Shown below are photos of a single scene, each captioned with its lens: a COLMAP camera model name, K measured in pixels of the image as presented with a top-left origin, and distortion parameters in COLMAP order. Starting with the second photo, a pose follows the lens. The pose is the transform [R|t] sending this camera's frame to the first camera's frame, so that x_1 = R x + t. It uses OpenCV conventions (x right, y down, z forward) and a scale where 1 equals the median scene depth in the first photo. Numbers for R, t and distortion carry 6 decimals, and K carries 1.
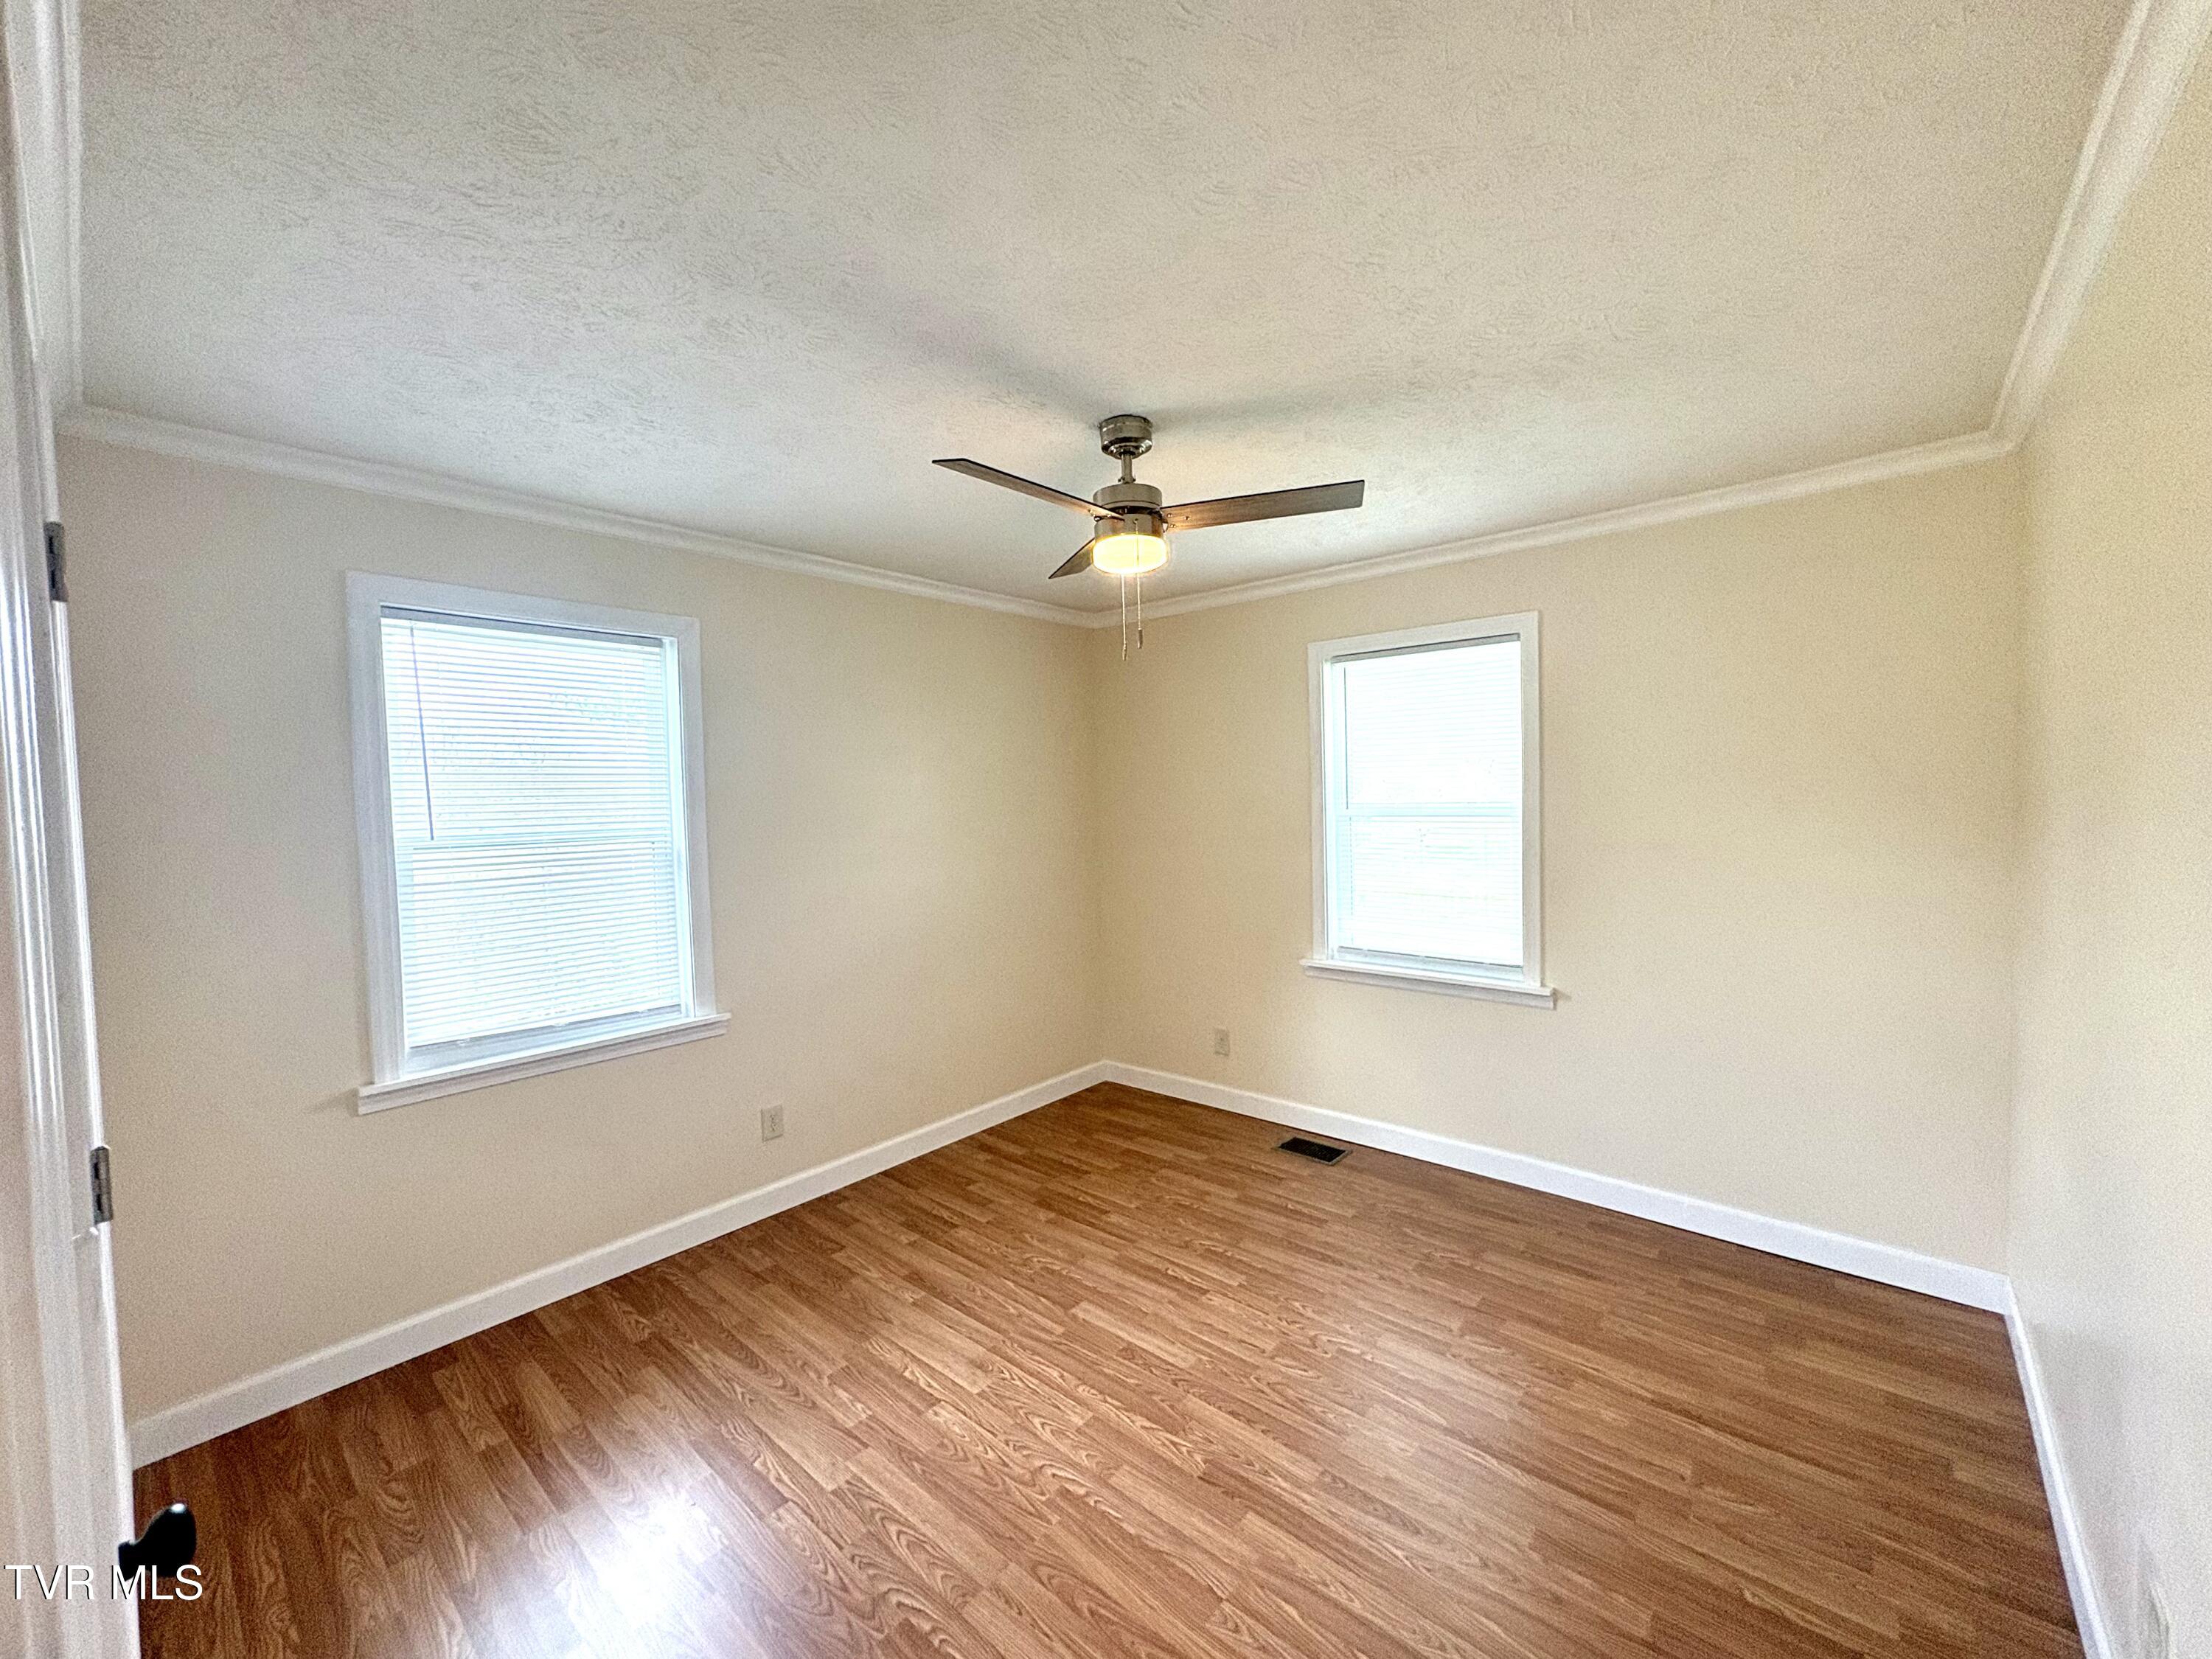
lens RADIAL K [[887.6, 0, 1099.5], [0, 887.6, 827.9], [0, 0, 1]] dist [0.001102, 0.000444]
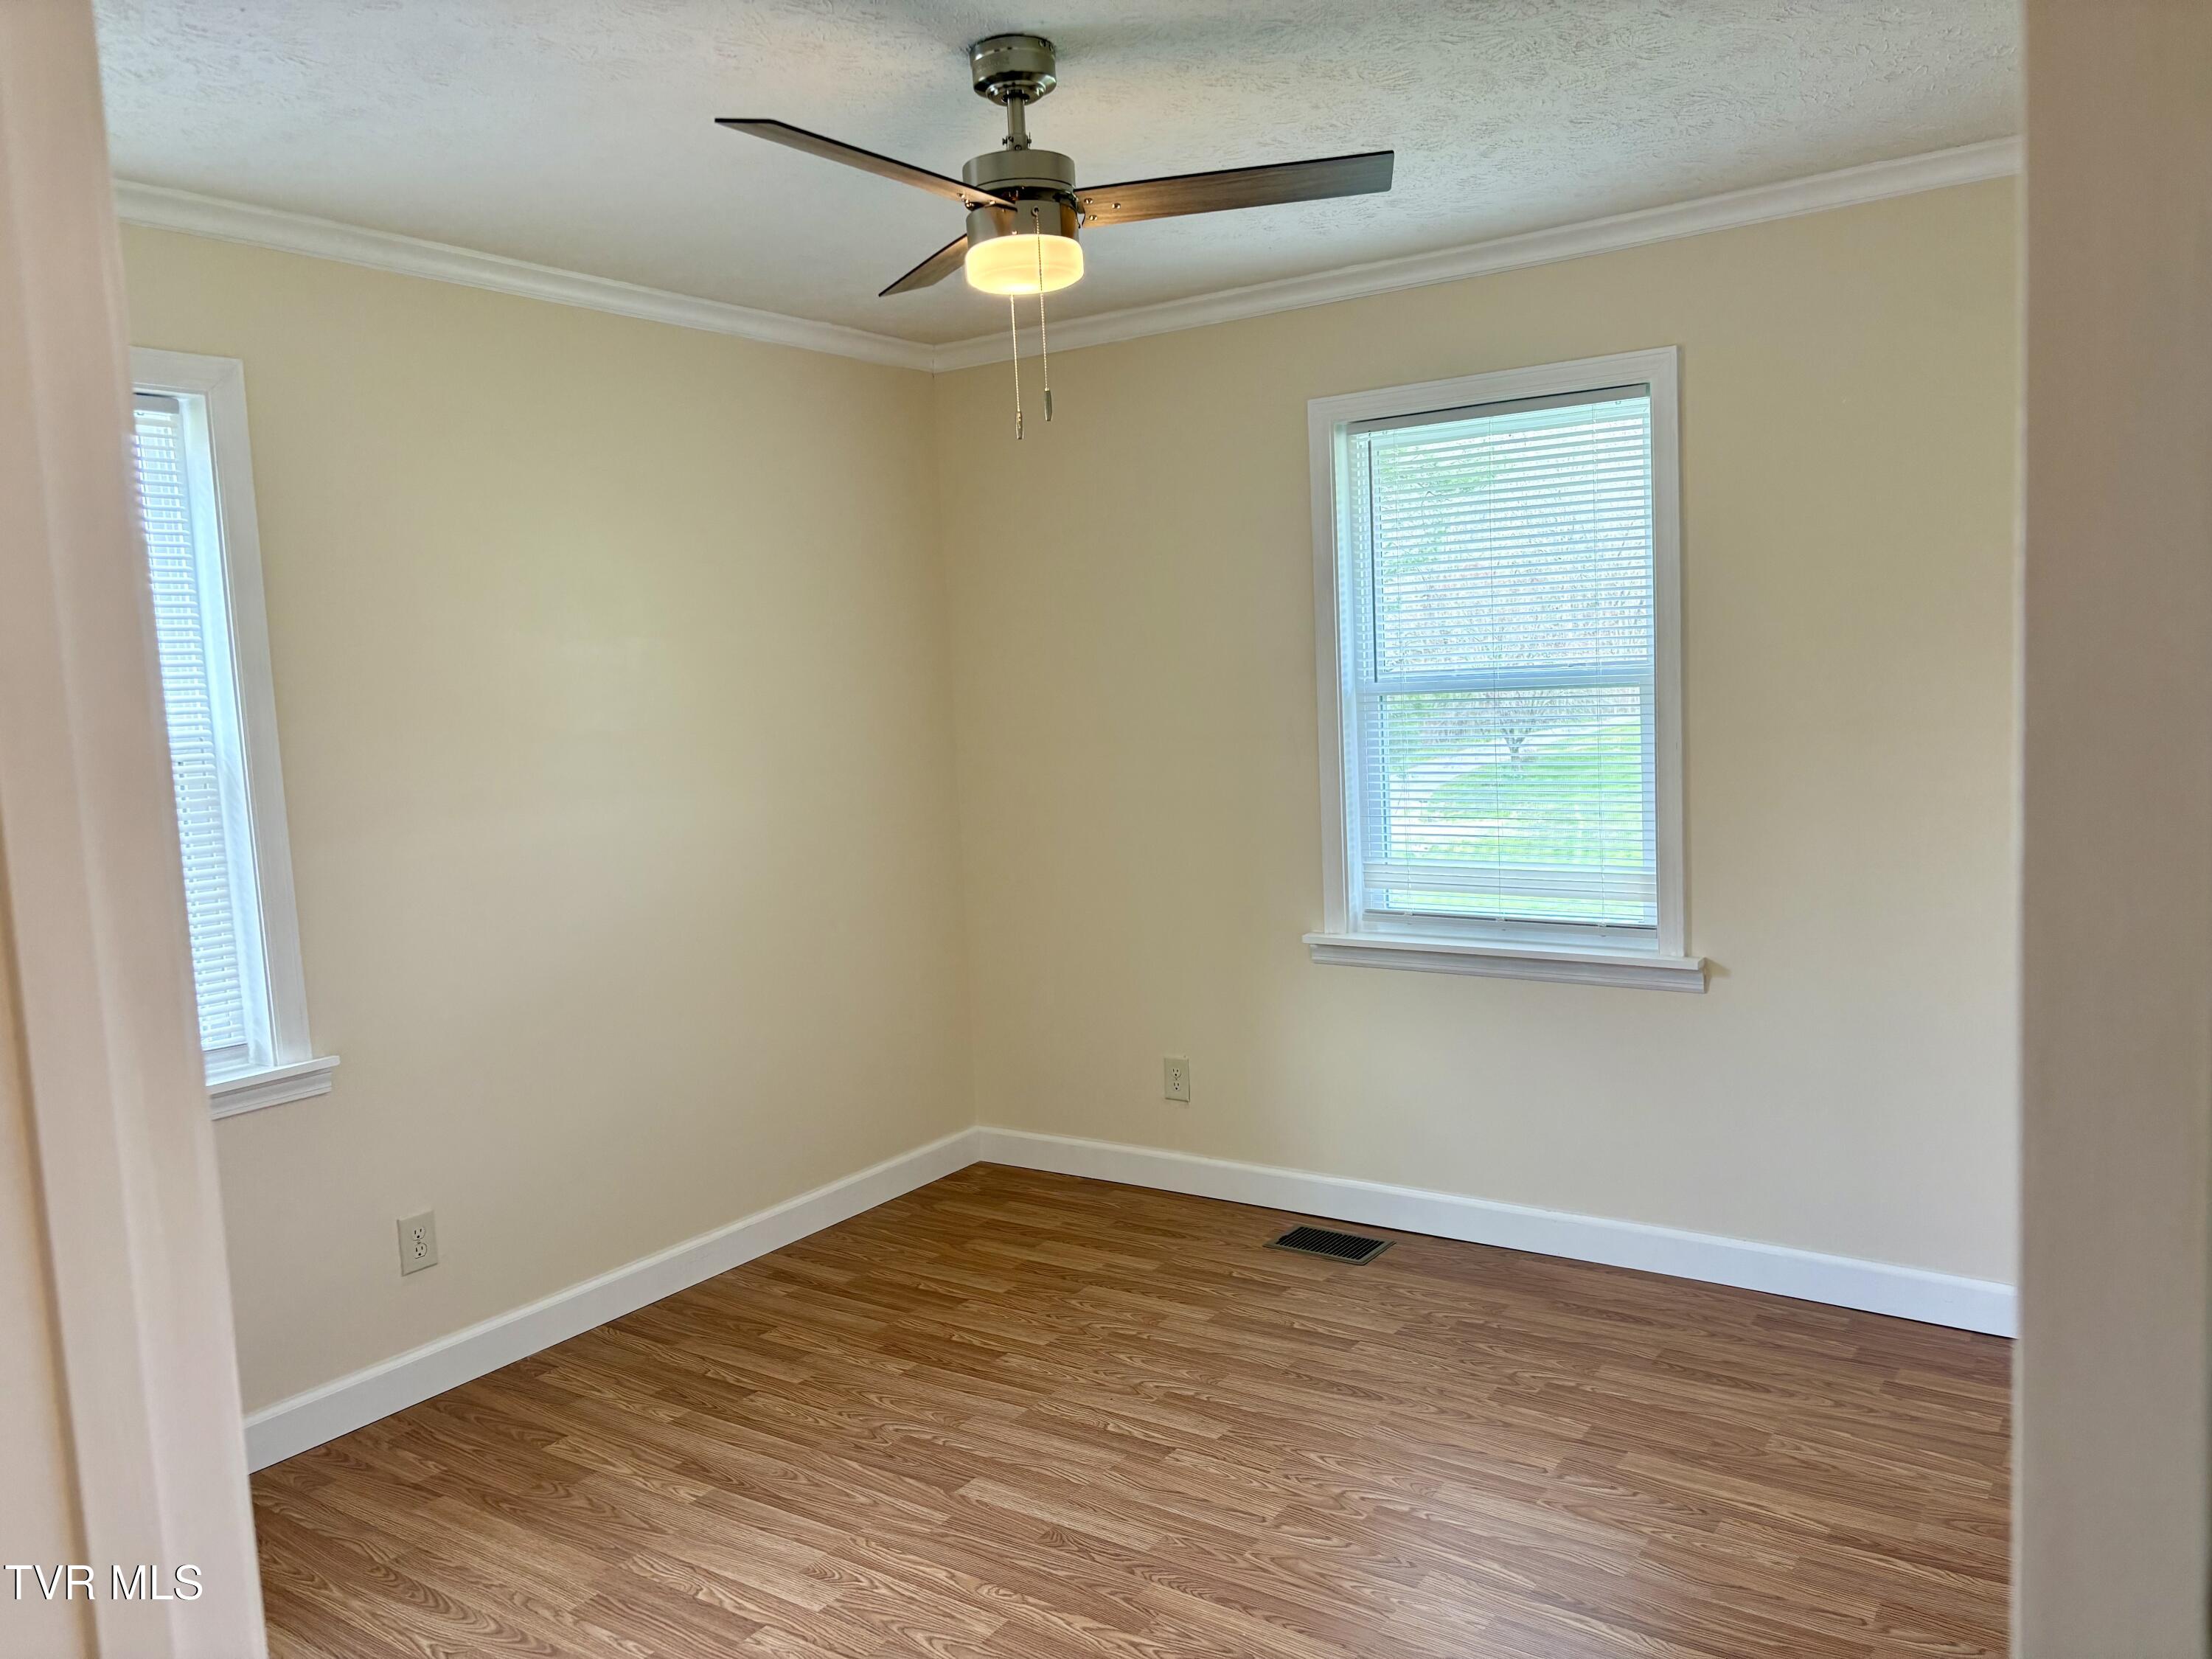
lens RADIAL K [[1660.1, 0, 1106.9], [0, 1660.1, 832.6], [0, 0, 1]] dist [0.034927, -0.021220]
pose [[0.993702, -0.032079, 0.107367, -0.035823], [0.026002, 0.998005, 0.057534, 0.016411], [-0.108998, -0.054380, 0.992553, -0.138492]]
